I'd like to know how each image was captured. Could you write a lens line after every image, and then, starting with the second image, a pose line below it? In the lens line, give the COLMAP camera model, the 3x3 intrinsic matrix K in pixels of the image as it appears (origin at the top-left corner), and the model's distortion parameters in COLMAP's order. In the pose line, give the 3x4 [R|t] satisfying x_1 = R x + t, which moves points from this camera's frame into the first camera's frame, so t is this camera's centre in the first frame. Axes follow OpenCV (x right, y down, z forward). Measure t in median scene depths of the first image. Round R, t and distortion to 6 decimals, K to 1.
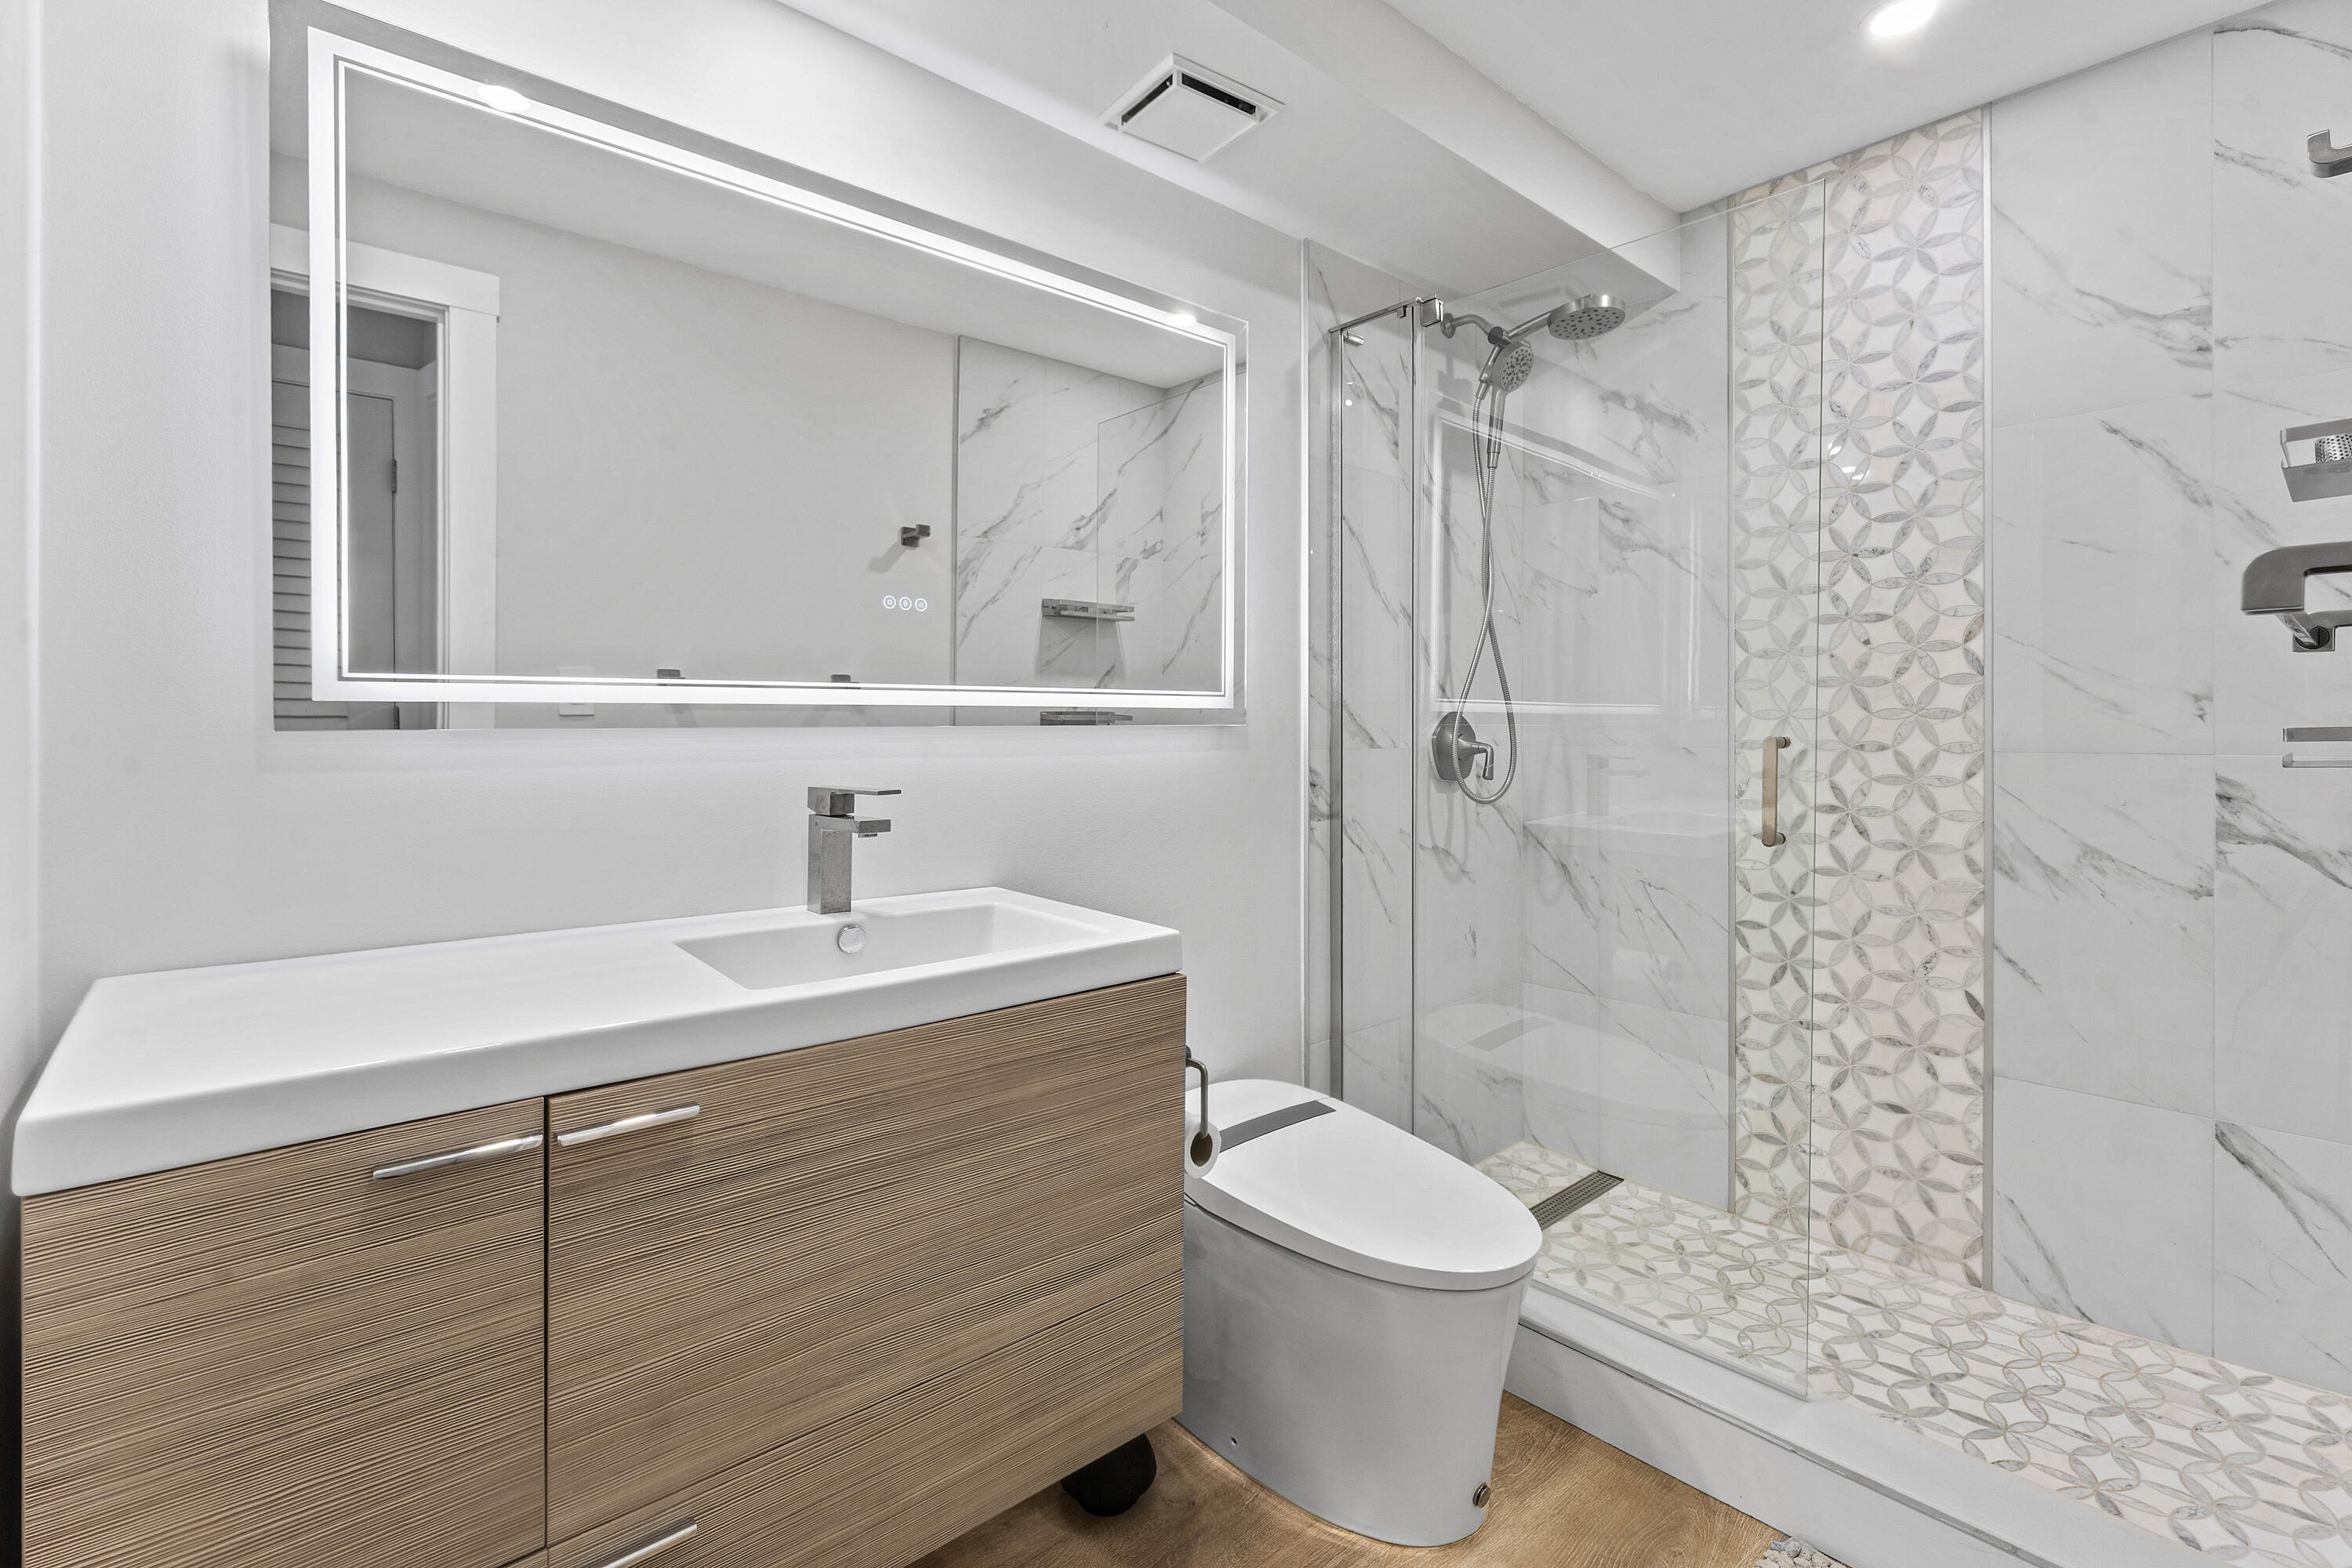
lens RADIAL K [[1059.7, 0, 1179.6], [0, 1059.7, 713.2], [0, 0, 1]] dist [-0.001571, -0.000548]
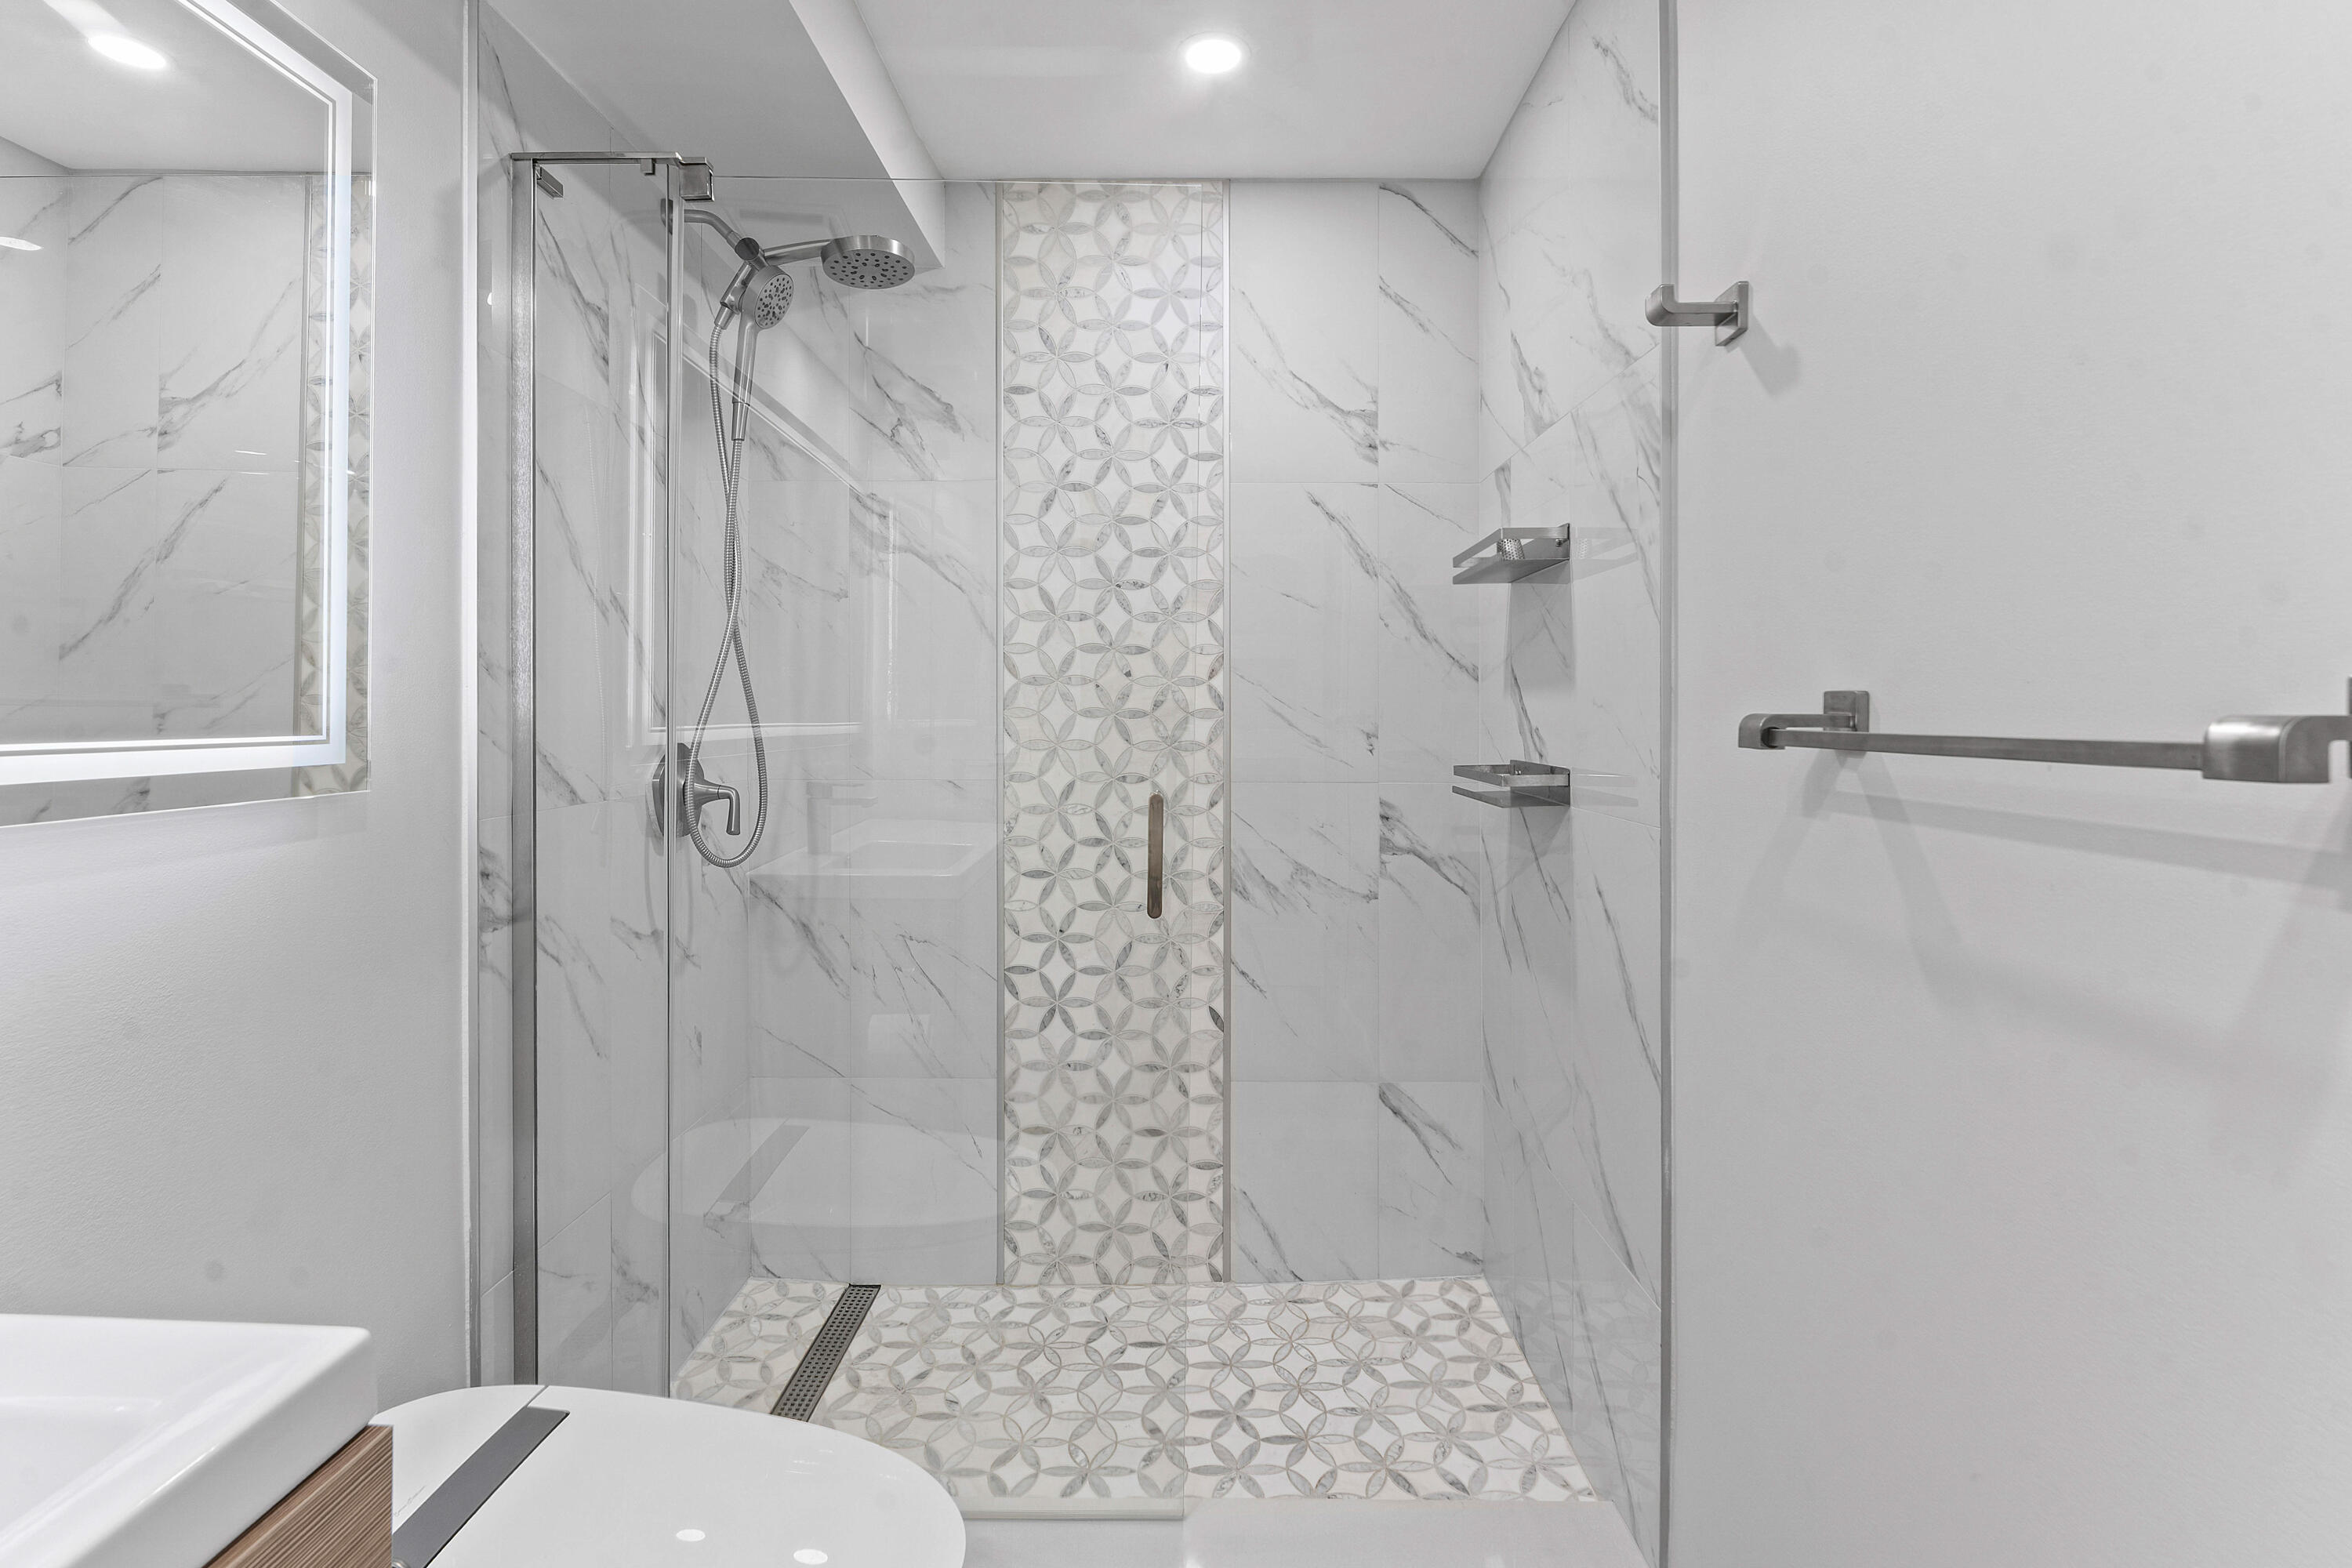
lens RADIAL K [[1059.7, 0, 1179.6], [0, 1059.7, 713.2], [0, 0, 1]] dist [-0.001571, -0.000548]
pose [[0.669059, 0.001729, 0.743207, -0.064841], [-0.012891, 0.999874, 0.009279, -0.039235], [-0.743097, -0.015789, 0.668997, 0.286955]]
